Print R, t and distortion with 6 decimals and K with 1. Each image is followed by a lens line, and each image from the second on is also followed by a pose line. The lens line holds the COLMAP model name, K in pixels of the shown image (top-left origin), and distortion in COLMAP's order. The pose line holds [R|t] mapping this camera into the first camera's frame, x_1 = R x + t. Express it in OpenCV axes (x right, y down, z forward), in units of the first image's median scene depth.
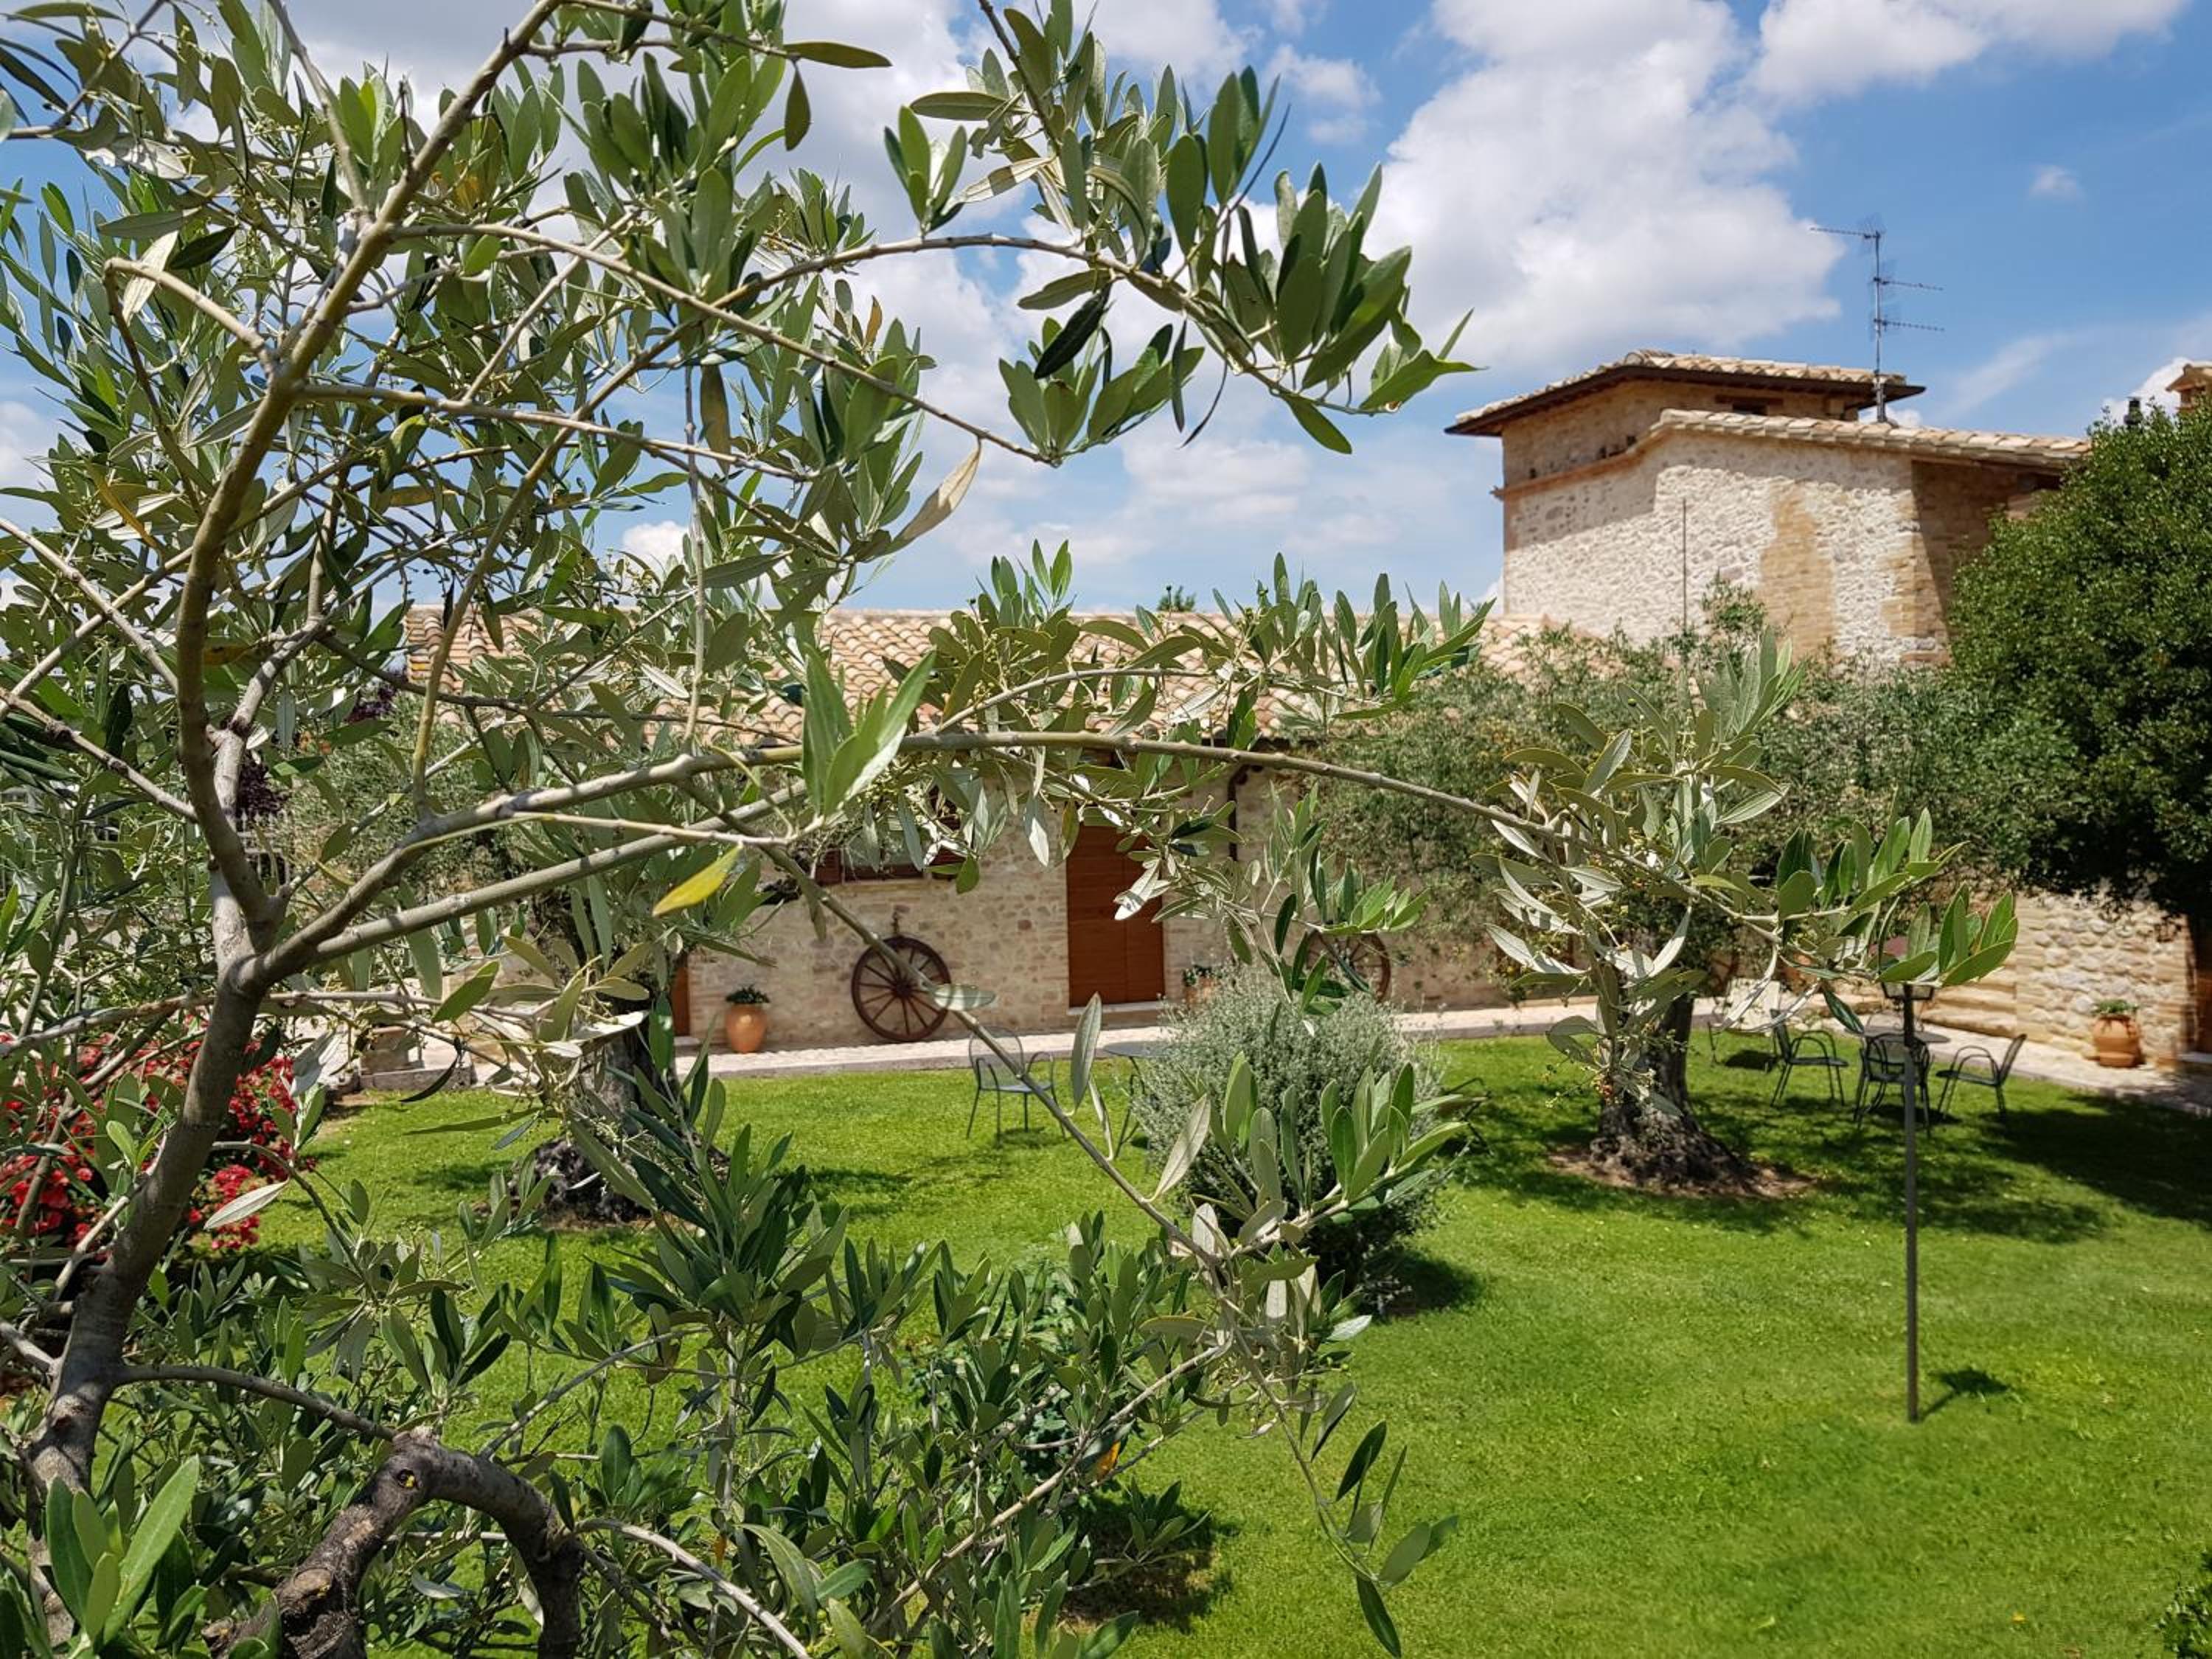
lens RADIAL K [[1749.7, 0, 1067.3], [0, 1749.7, 827.0], [0, 0, 1]] dist [0.059481, -0.119868]
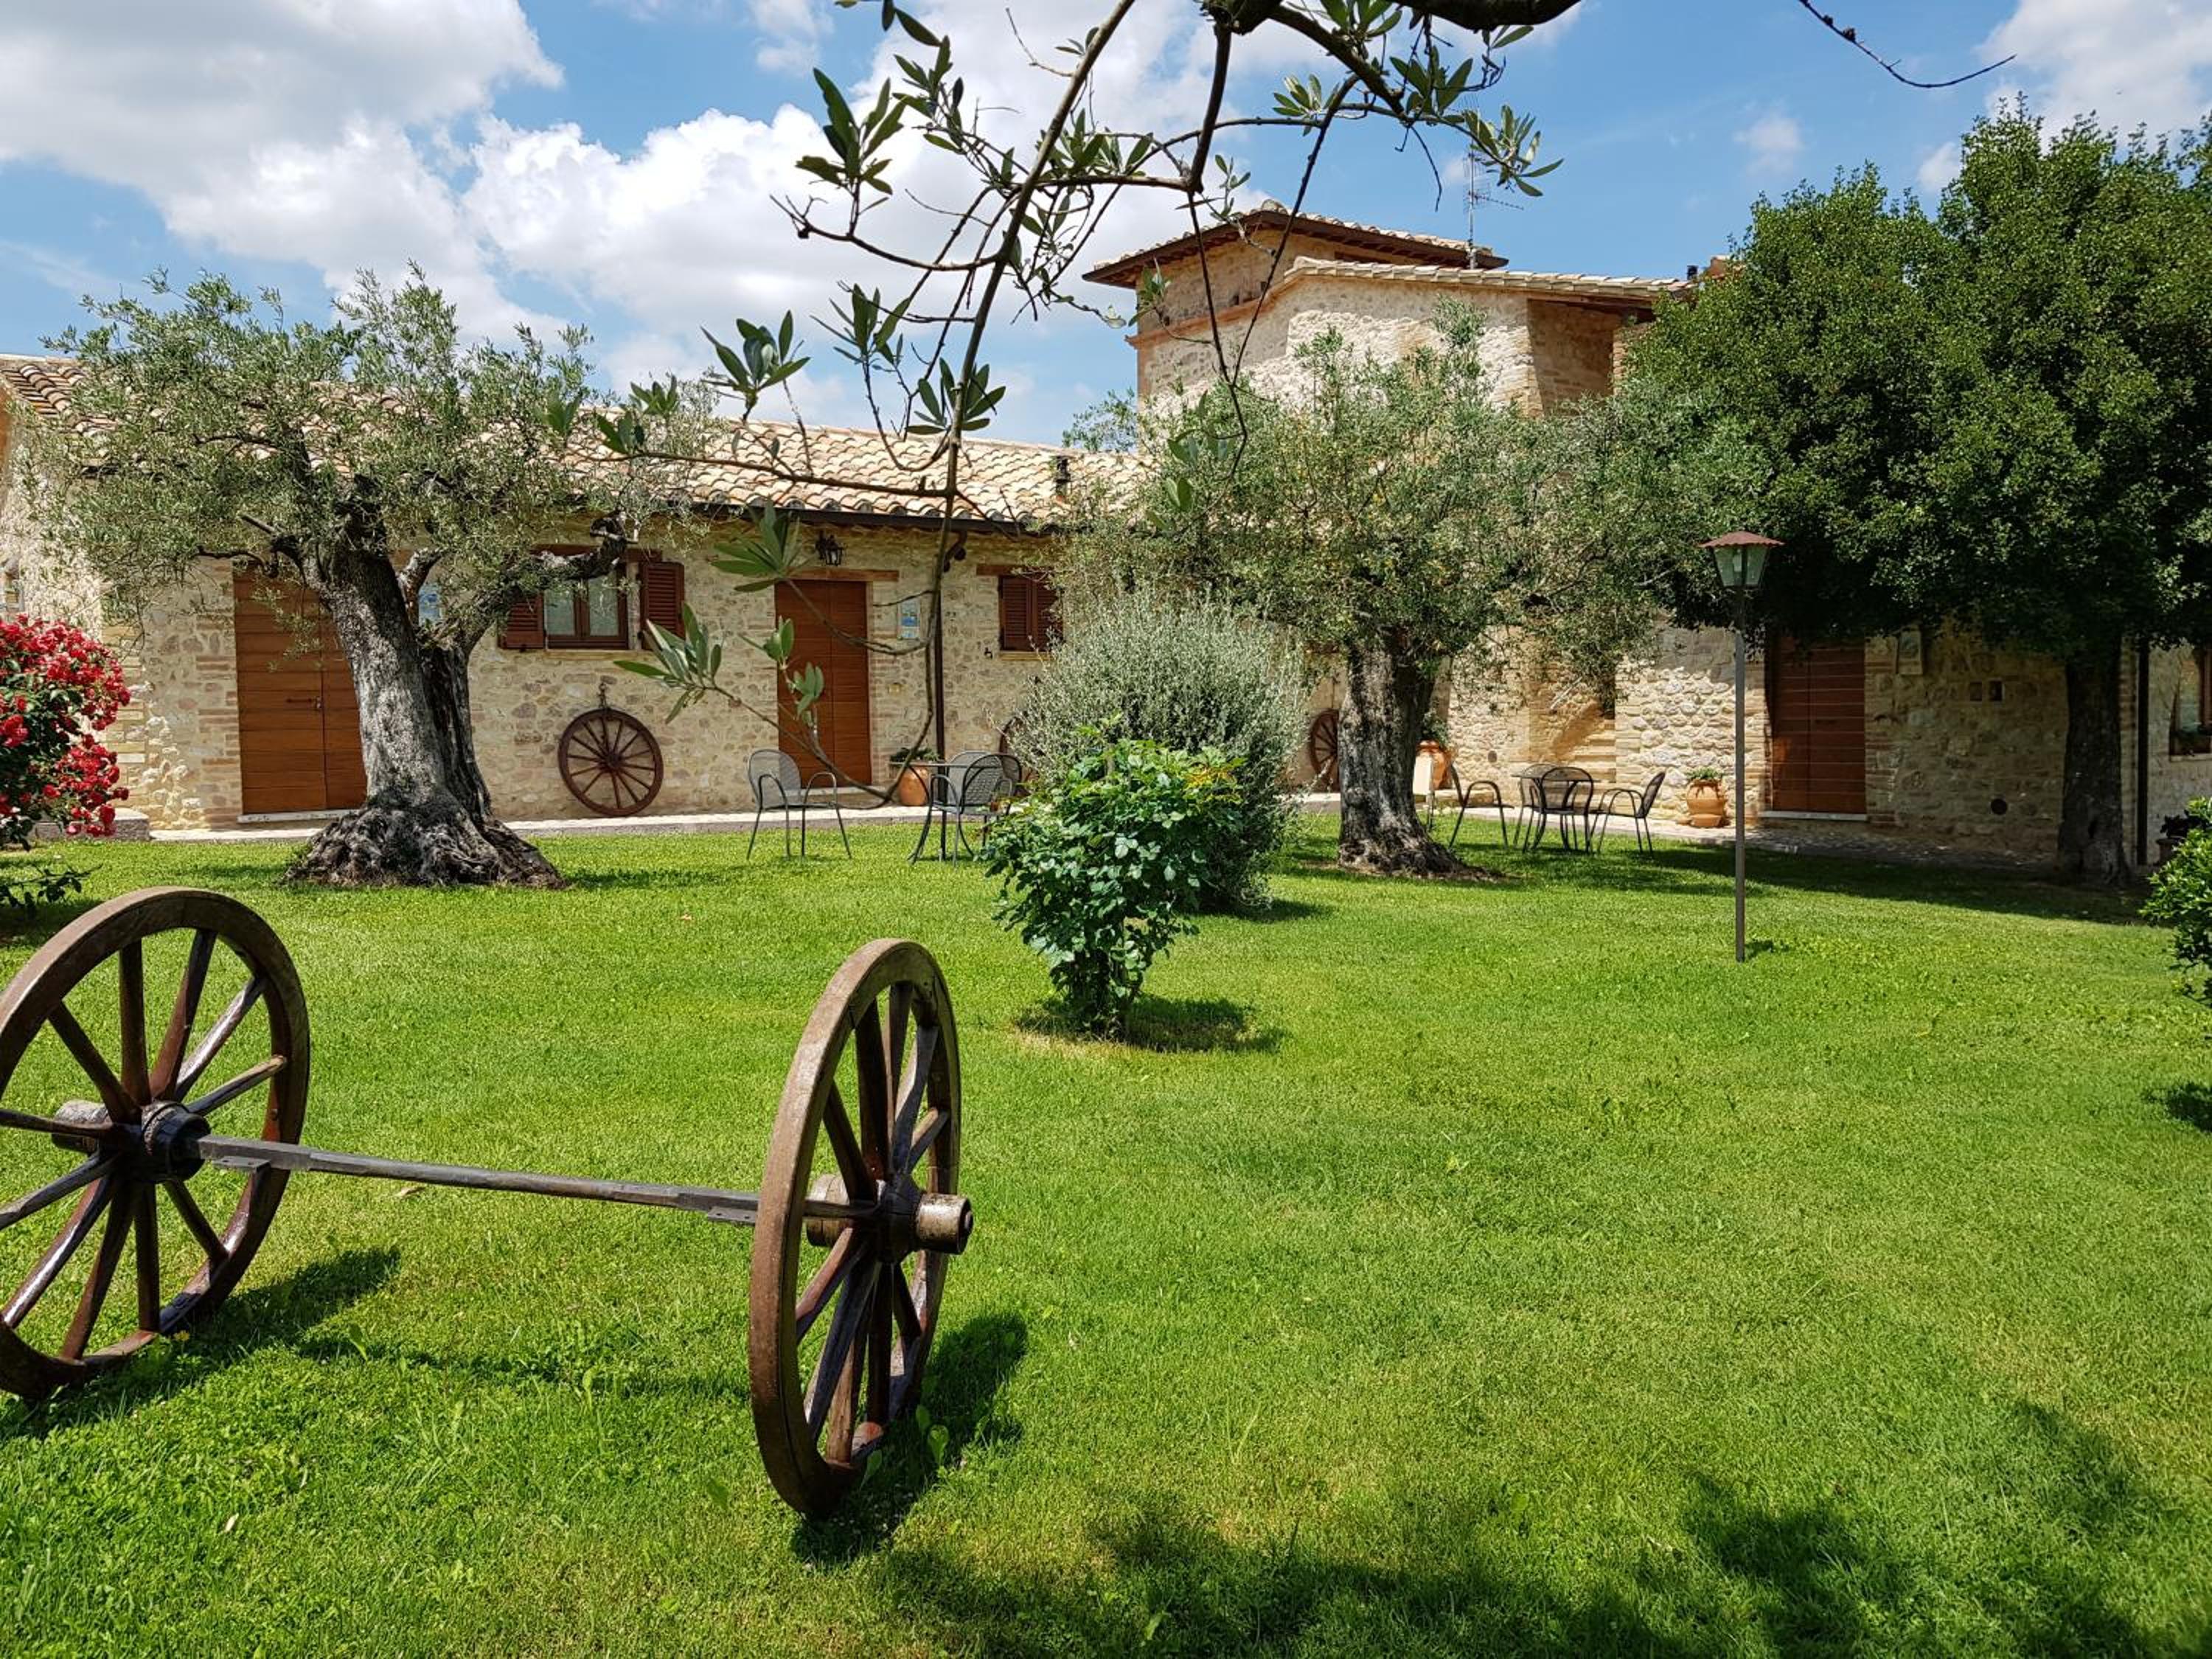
lens RADIAL K [[1746.2, 0, 1064.0], [0, 1746.2, 795.8], [0, 0, 1]] dist [0.095975, -0.182094]
pose [[0.964606, -0.007294, 0.263596, -0.112836], [0.002199, 0.999805, 0.019620, 0.095934], [-0.263687, -0.018346, 0.964434, 0.004990]]
